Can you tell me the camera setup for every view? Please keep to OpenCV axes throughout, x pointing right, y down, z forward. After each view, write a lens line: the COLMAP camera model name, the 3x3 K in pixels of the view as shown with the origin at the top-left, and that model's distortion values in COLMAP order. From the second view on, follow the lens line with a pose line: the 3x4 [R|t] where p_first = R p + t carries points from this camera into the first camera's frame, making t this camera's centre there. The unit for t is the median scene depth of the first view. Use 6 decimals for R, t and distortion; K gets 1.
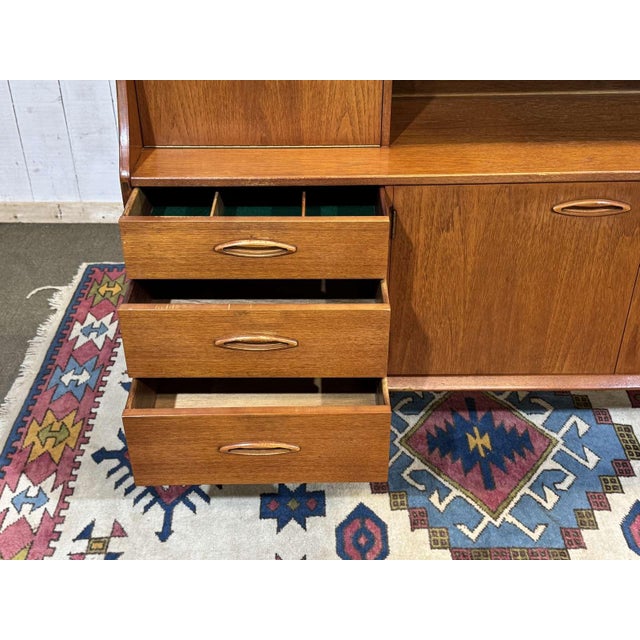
lens RADIAL K [[856.0, 0, 320.5], [0, 856.0, 325.8], [0, 0, 1]] dist [0.130762, 0.000000]
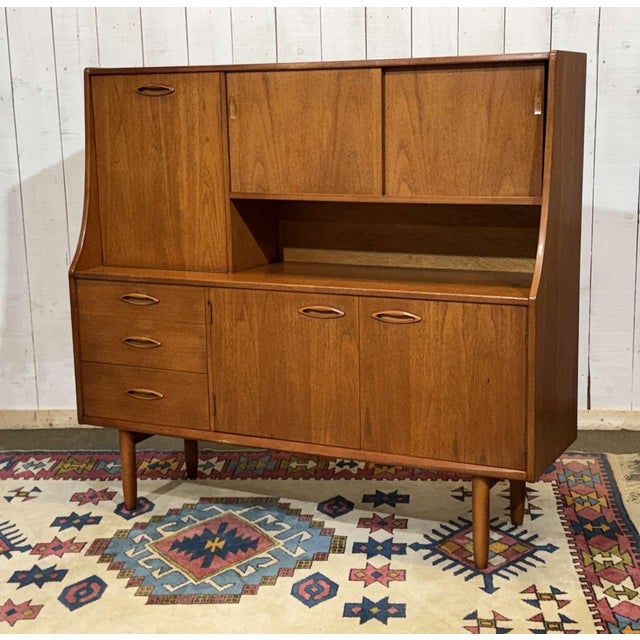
lens RADIAL K [[1244.5, 0, 319.8], [0, 1244.5, 322.0], [0, 0, 1]] dist [0.163584, 0.000000]
pose [[0.878659, 0.070531, -0.472211, 1.129193], [-0.244696, 0.915785, -0.318531, 0.480622], [0.409978, 0.395428, 0.821921, -0.644506]]
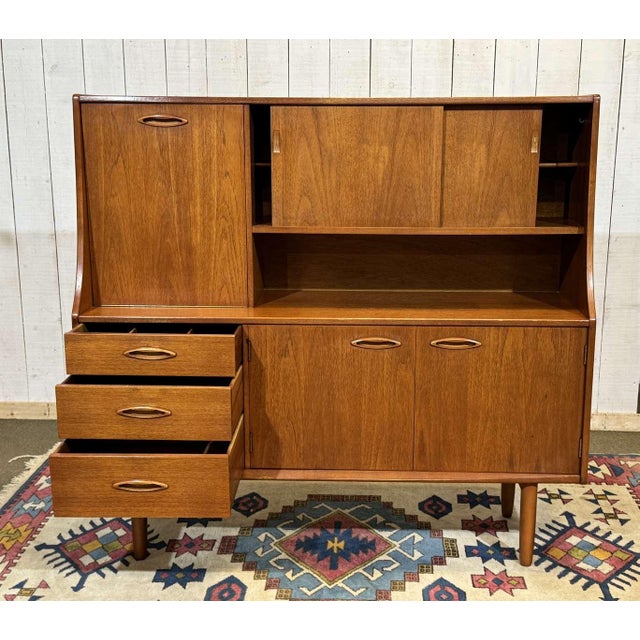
lens RADIAL K [[992.9, 0, 348.2], [0, 992.9, 334.7], [0, 0, 1]] dist [0.115879, 0.000000]
pose [[0.998920, 0.015427, -0.043823, 0.288694], [-0.030009, 0.934338, -0.355122, 0.405467], [0.035467, 0.356054, 0.933792, -0.550944]]
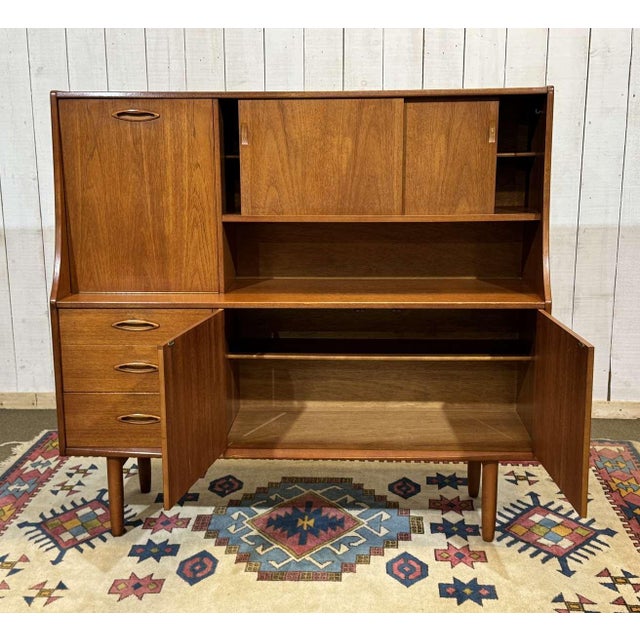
lens RADIAL K [[992.9, 0, 330.7], [0, 992.9, 330.3], [0, 0, 1]] dist [0.115879, 0.000000]
pose [[0.997834, 0.009472, -0.065091, 0.351489], [-0.032731, 0.929868, -0.366435, 0.462853], [0.057055, 0.367771, 0.928164, -0.593171]]
